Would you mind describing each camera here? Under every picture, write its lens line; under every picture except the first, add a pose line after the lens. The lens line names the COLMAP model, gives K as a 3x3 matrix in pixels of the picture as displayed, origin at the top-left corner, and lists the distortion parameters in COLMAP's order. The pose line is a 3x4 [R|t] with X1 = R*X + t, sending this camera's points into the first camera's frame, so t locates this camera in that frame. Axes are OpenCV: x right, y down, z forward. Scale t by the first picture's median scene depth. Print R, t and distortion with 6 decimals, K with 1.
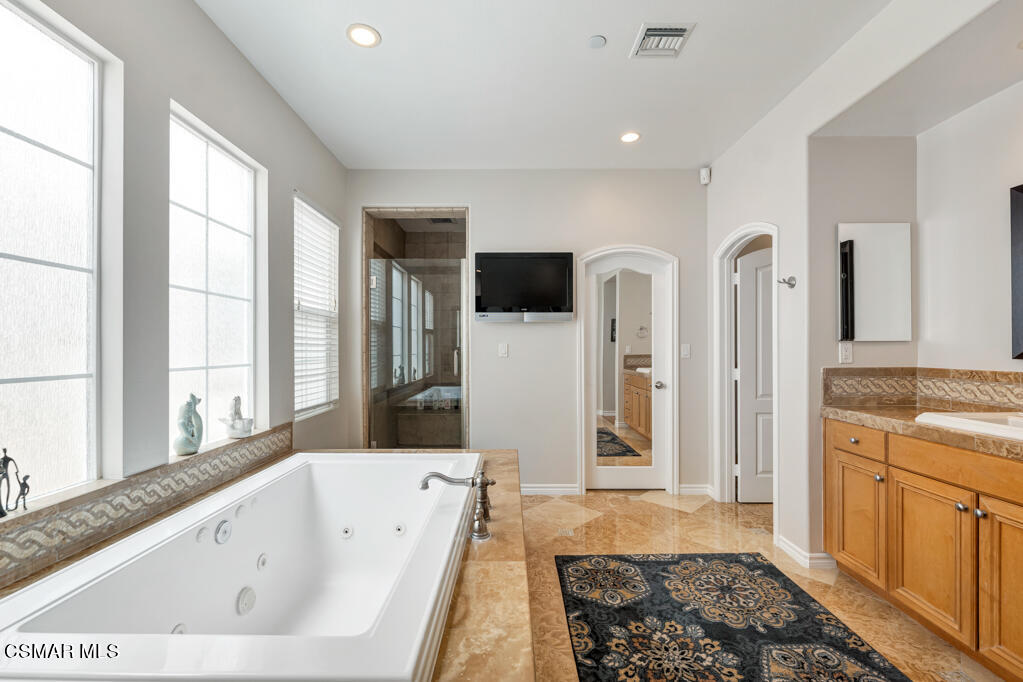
lens RADIAL K [[435.5, 0, 512.1], [0, 435.5, 344.7], [0, 0, 1]] dist [0.000869, 0.000031]
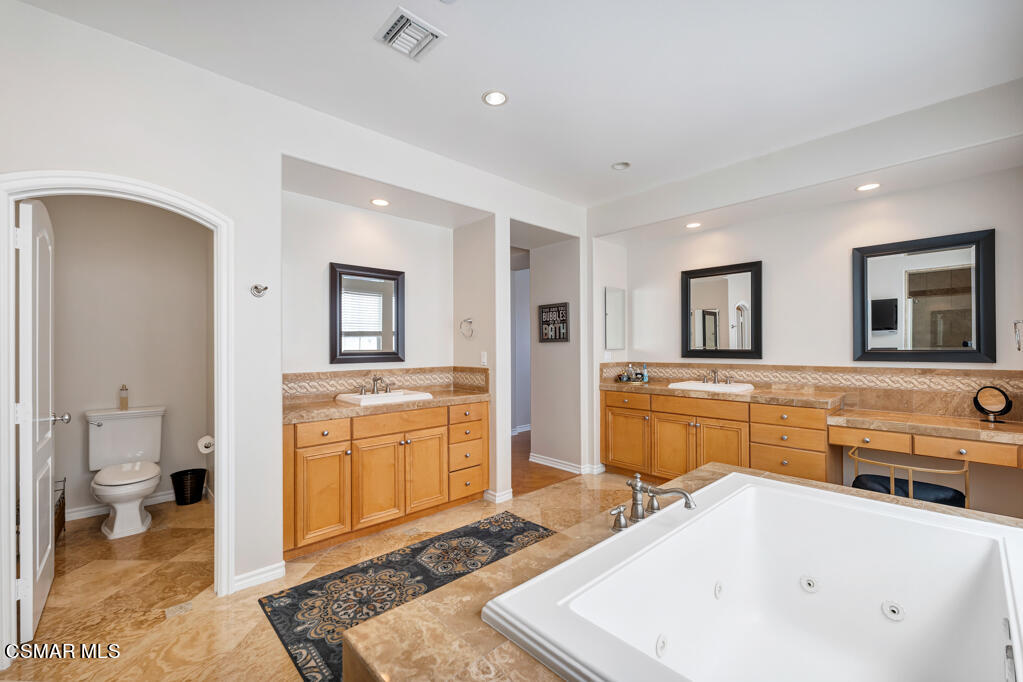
lens RADIAL K [[424.0, 0, 510.6], [0, 424.0, 346.2], [0, 0, 1]] dist [0.004600, -0.000813]
pose [[-0.679279, 0.011731, 0.733787, -0.488749], [0.004783, 0.999922, -0.011558, -0.012532], [-0.733865, -0.004341, -0.679282, 1.503759]]
